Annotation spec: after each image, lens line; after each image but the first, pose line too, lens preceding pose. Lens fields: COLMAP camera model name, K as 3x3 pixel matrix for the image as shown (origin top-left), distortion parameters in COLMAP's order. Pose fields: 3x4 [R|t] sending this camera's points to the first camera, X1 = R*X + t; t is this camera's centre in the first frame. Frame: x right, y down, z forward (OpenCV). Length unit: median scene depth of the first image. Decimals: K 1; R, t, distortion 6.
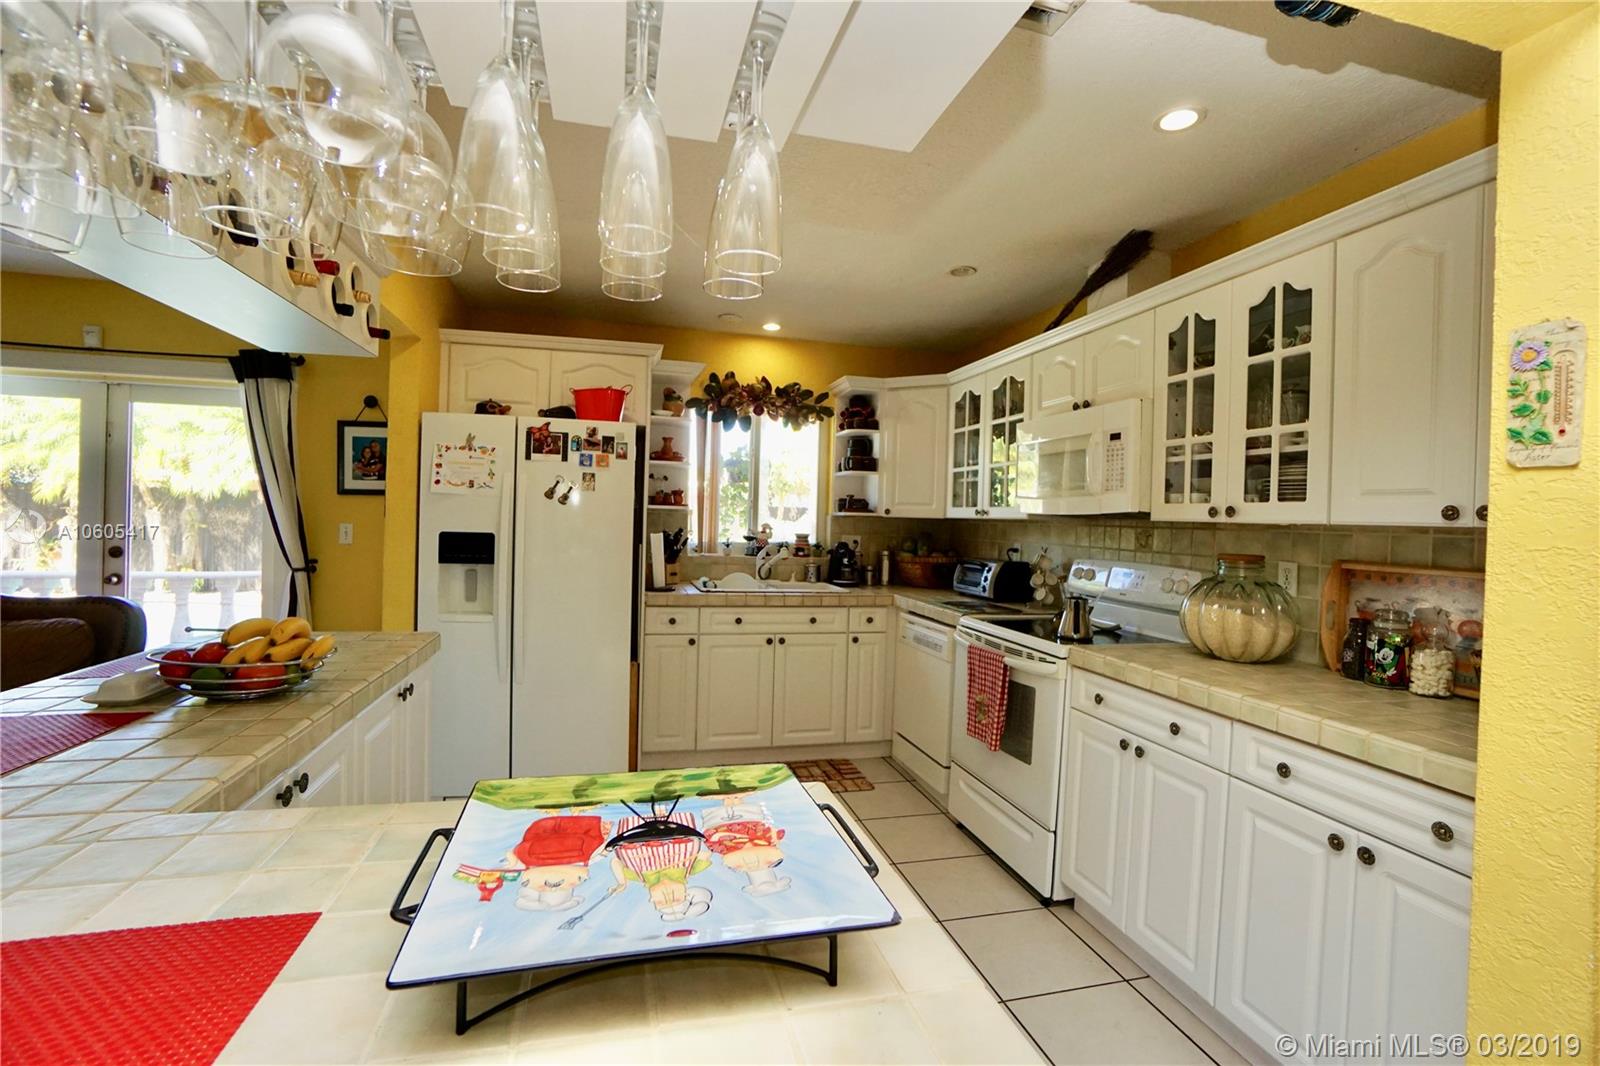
lens RADIAL K [[706.8, 0, 798.6], [0, 706.8, 526.2], [0, 0, 1]] dist [-0.003337, -0.000118]
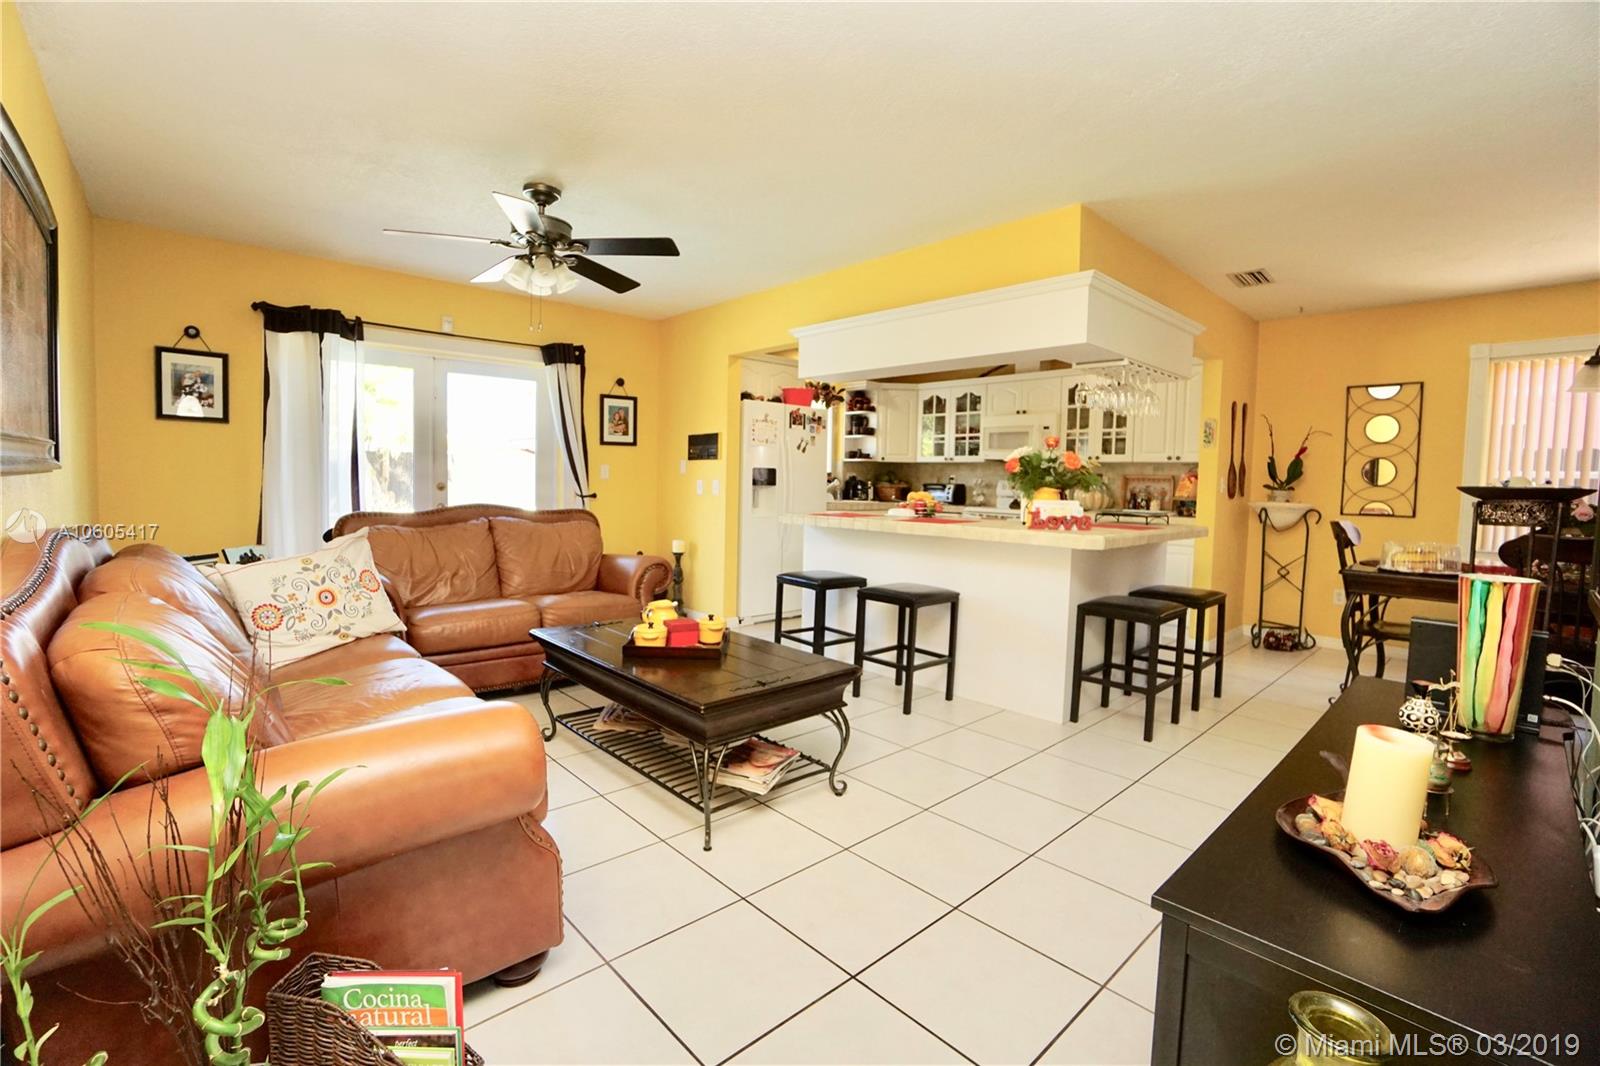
lens RADIAL K [[706.8, 0, 793.4], [0, 706.8, 525.0], [0, 0, 1]] dist [-0.003337, -0.000118]
pose [[0.875364, -0.038960, 0.481892, -1.093855], [0.007362, 0.997706, 0.067288, 0.028374], [-0.483408, -0.055354, 0.873643, -0.533770]]
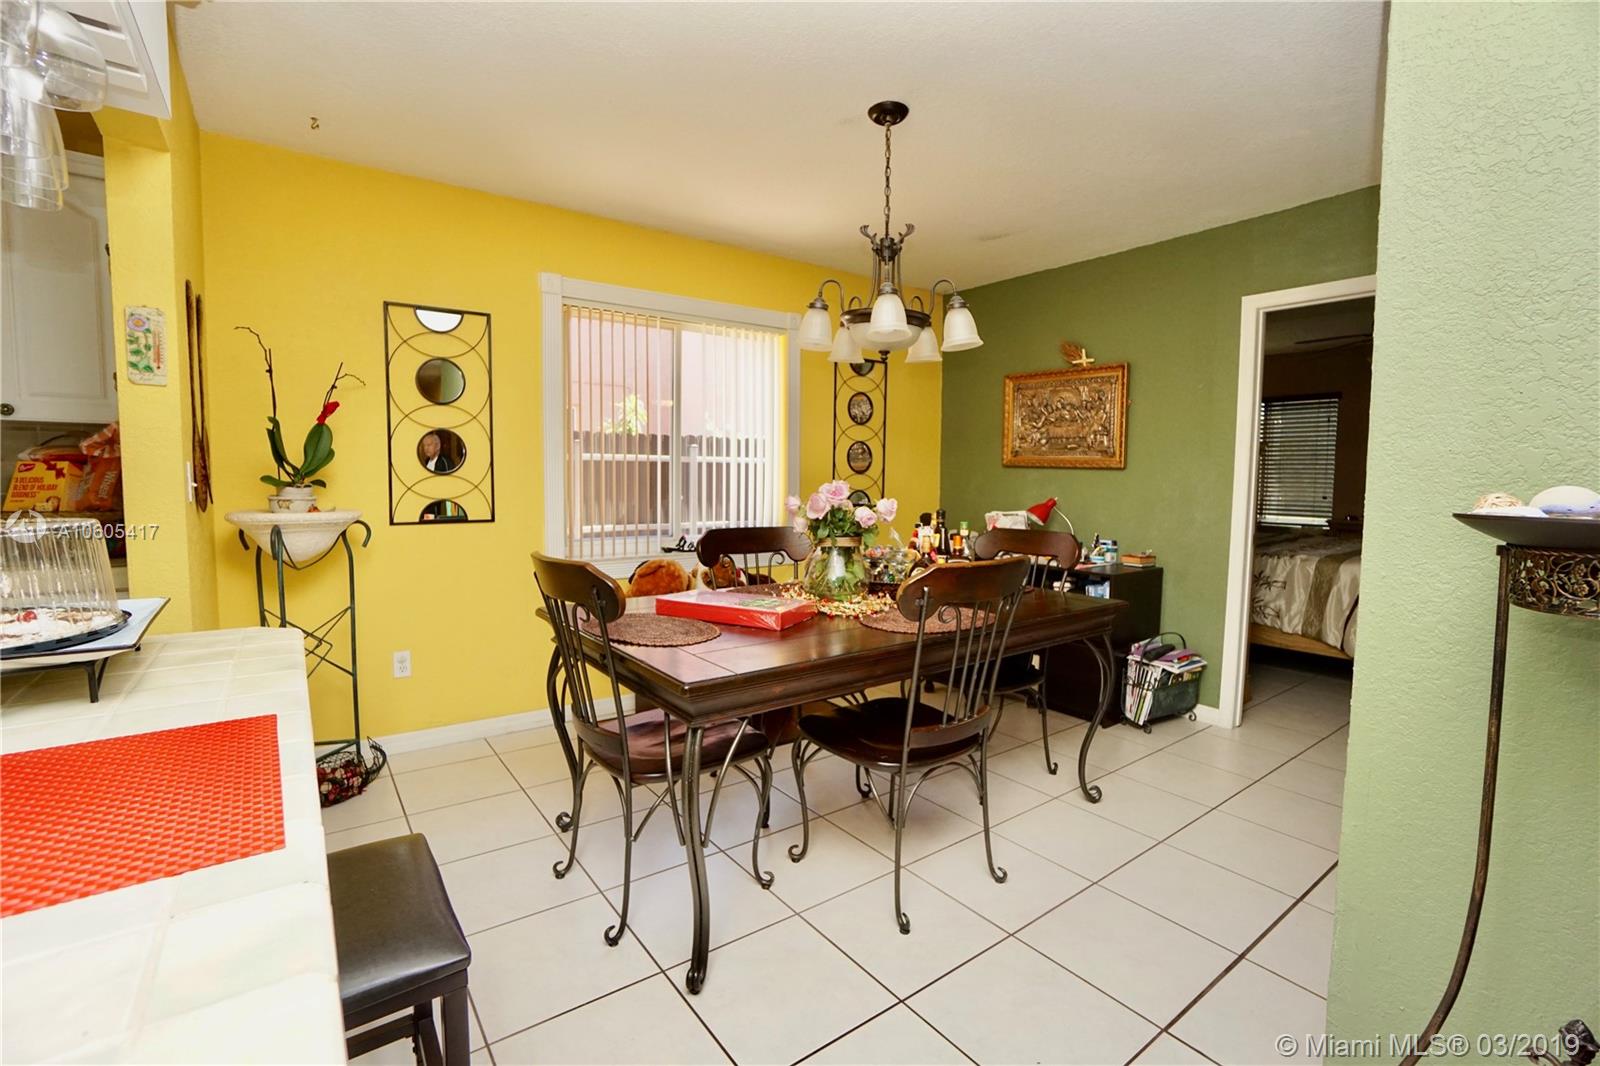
lens RADIAL K [[706.8, 0, 799.2], [0, 706.8, 529.3], [0, 0, 1]] dist [-0.003337, -0.000118]
pose [[-0.370756, -0.094187, 0.923942, -0.397429], [-0.002826, 0.994954, 0.100292, 0.031367], [-0.928726, 0.034573, -0.369151, 0.024006]]
